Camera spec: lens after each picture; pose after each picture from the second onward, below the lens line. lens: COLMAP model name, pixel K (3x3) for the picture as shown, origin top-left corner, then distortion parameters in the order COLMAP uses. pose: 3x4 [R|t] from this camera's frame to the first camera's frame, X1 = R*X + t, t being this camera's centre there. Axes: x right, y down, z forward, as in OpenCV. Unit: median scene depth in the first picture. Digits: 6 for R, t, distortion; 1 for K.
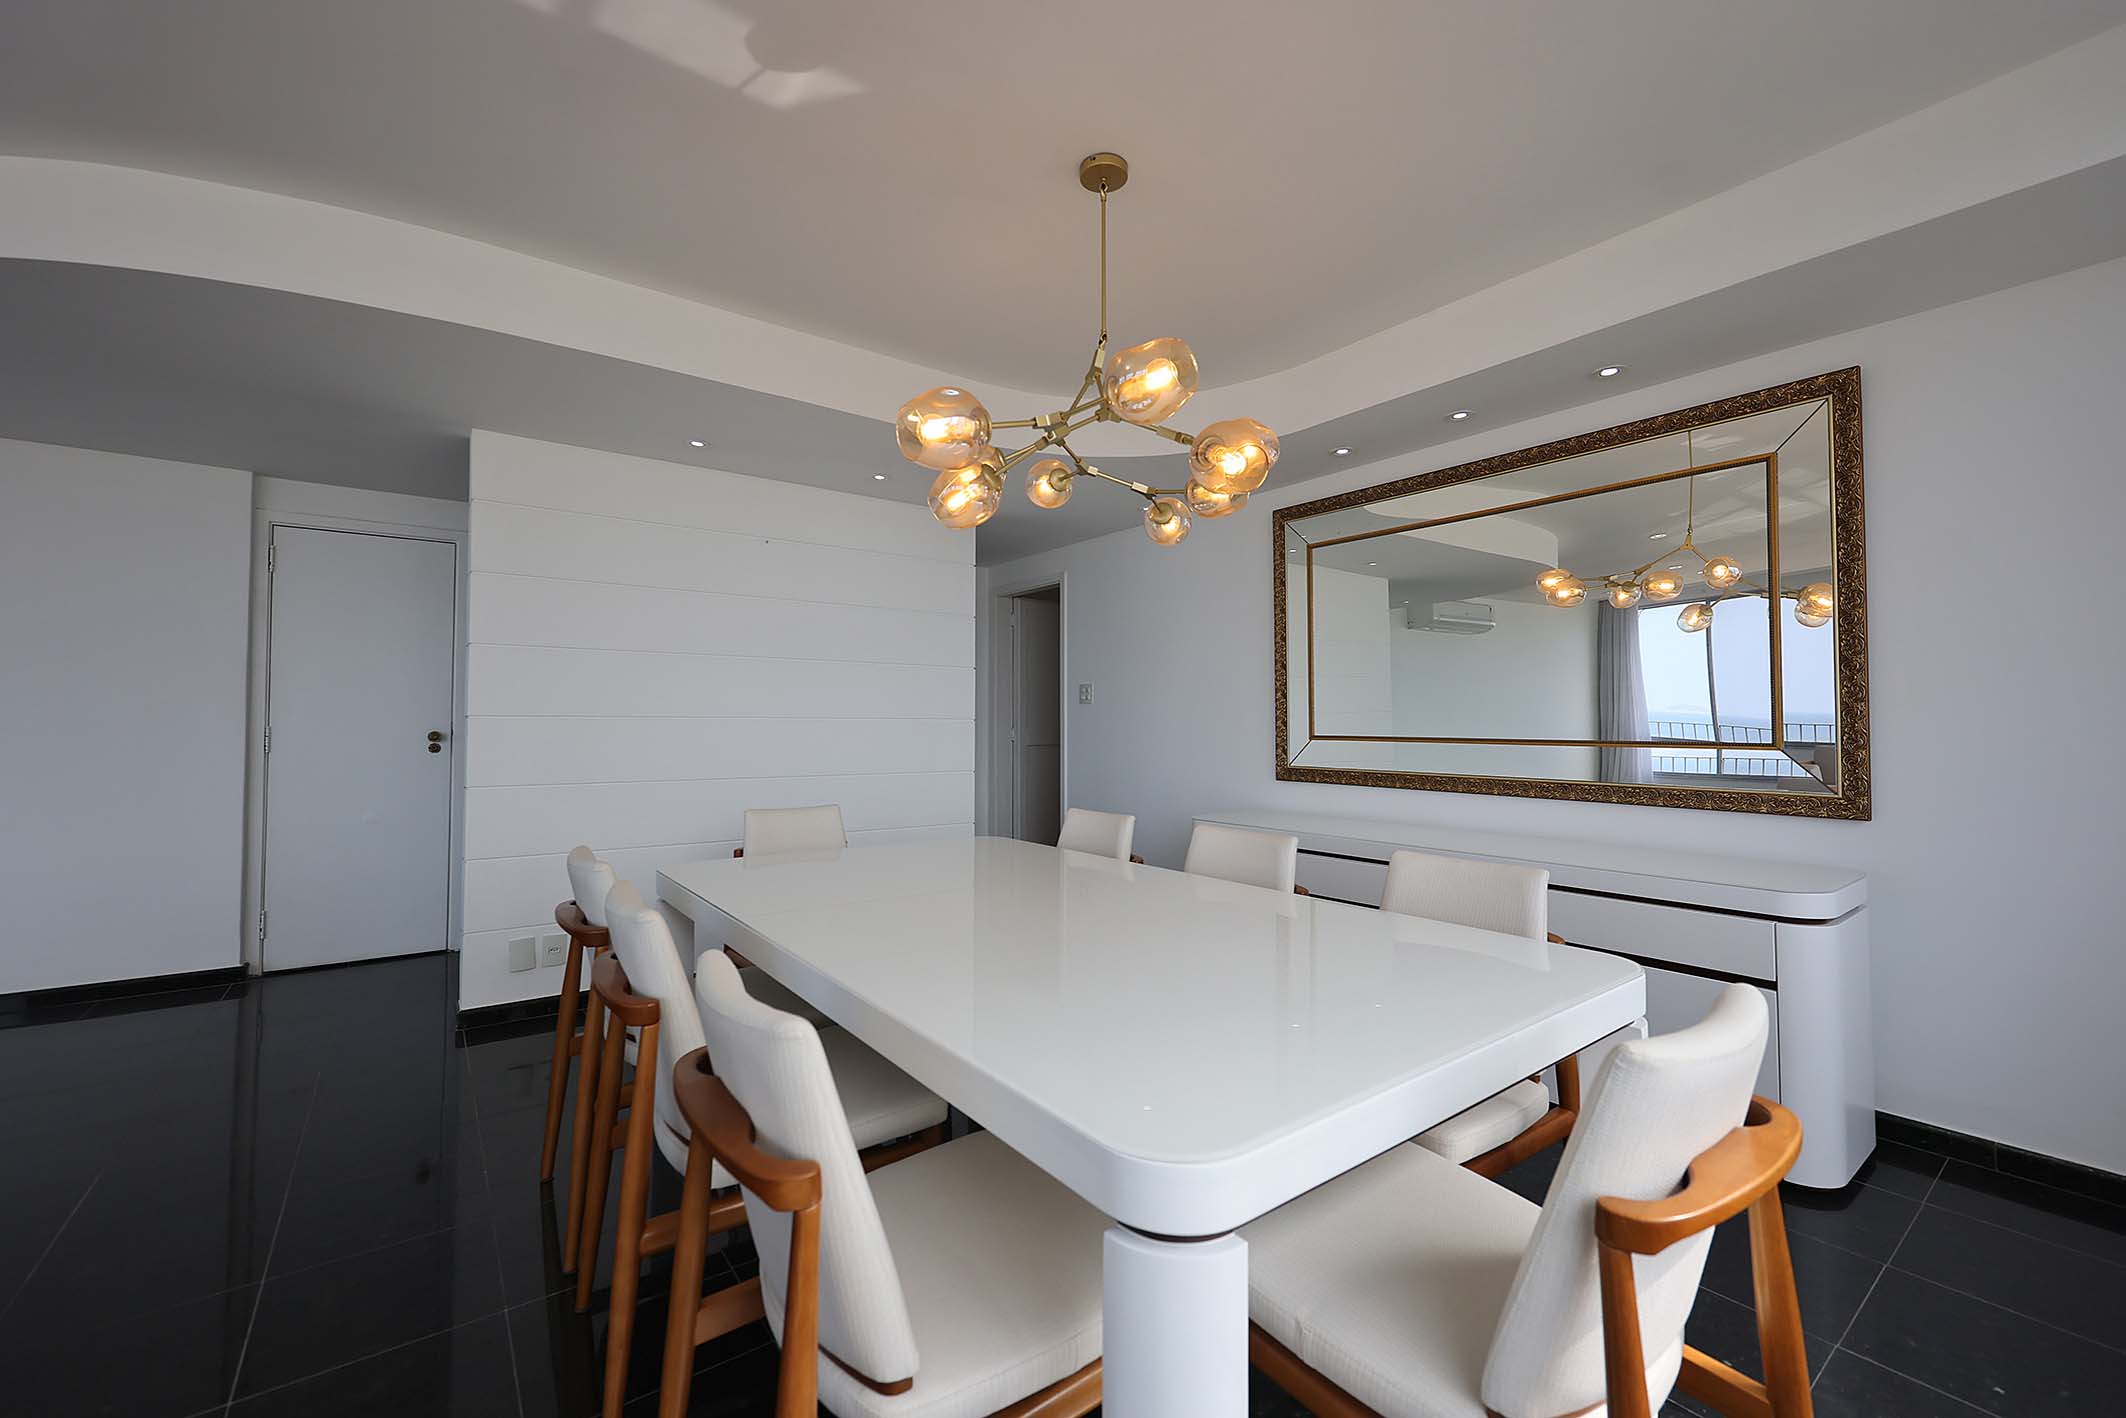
lens RADIAL K [[864.3, 0, 1032.0], [0, 864.3, 705.7], [0, 0, 1]] dist [0.001231, 0.000089]
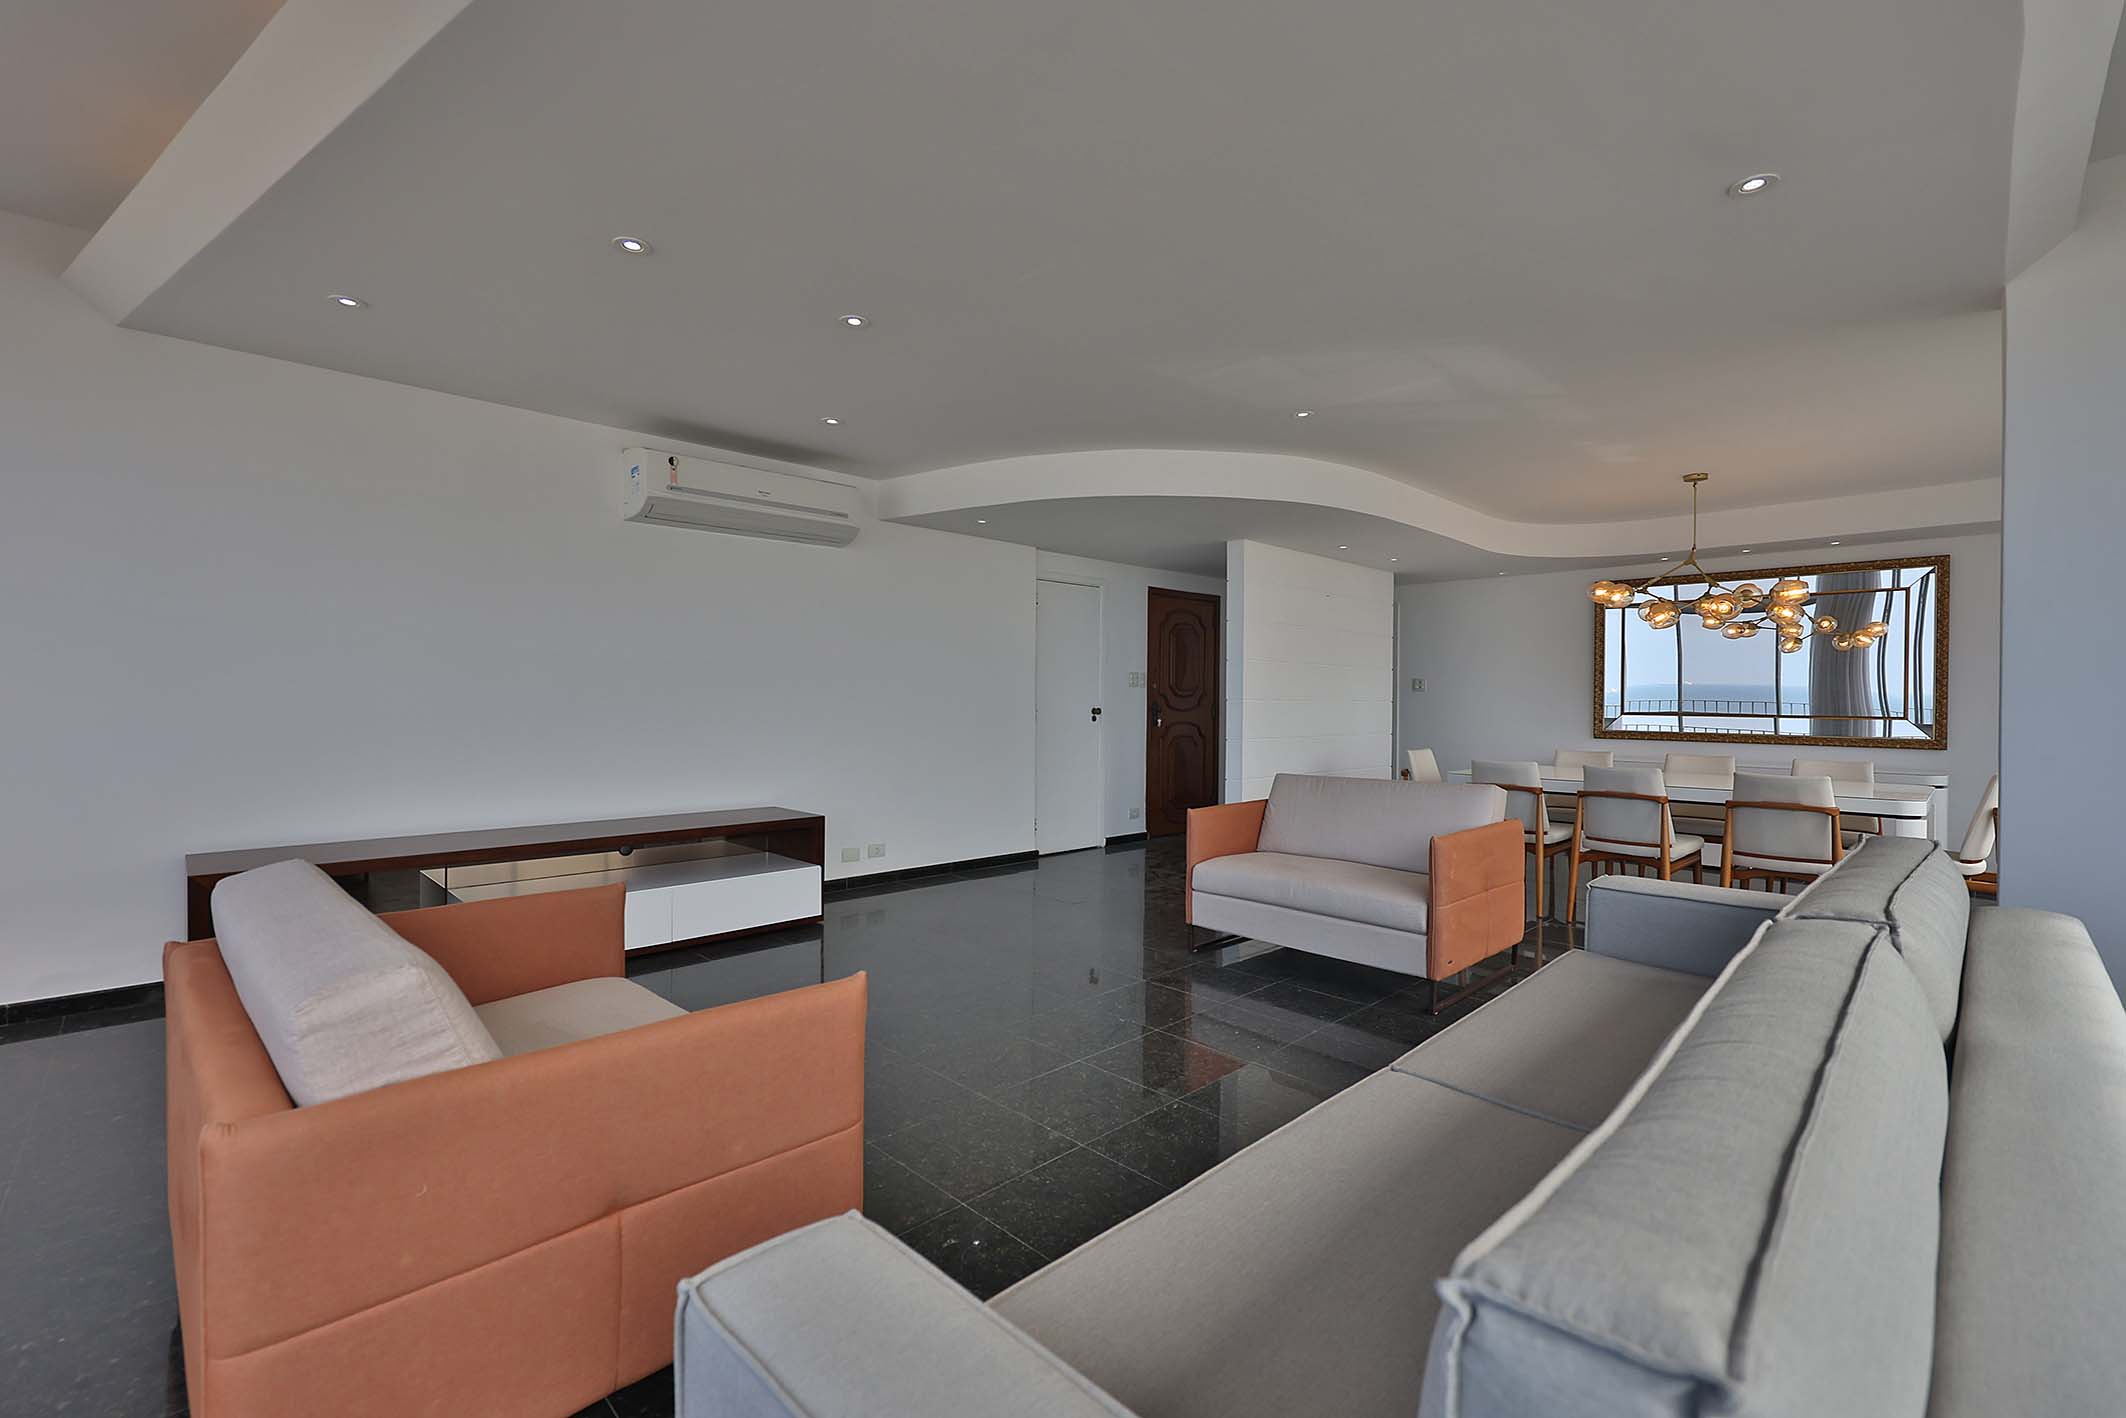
lens RADIAL K [[864.3, 0, 1032.0], [0, 864.3, 705.7], [0, 0, 1]] dist [0.001231, 0.000089]
pose [[0.994481, -0.001427, 0.104903, -0.821654], [-0.002481, 0.999308, 0.037116, -0.032062], [-0.104883, -0.037171, 0.993790, -0.505928]]
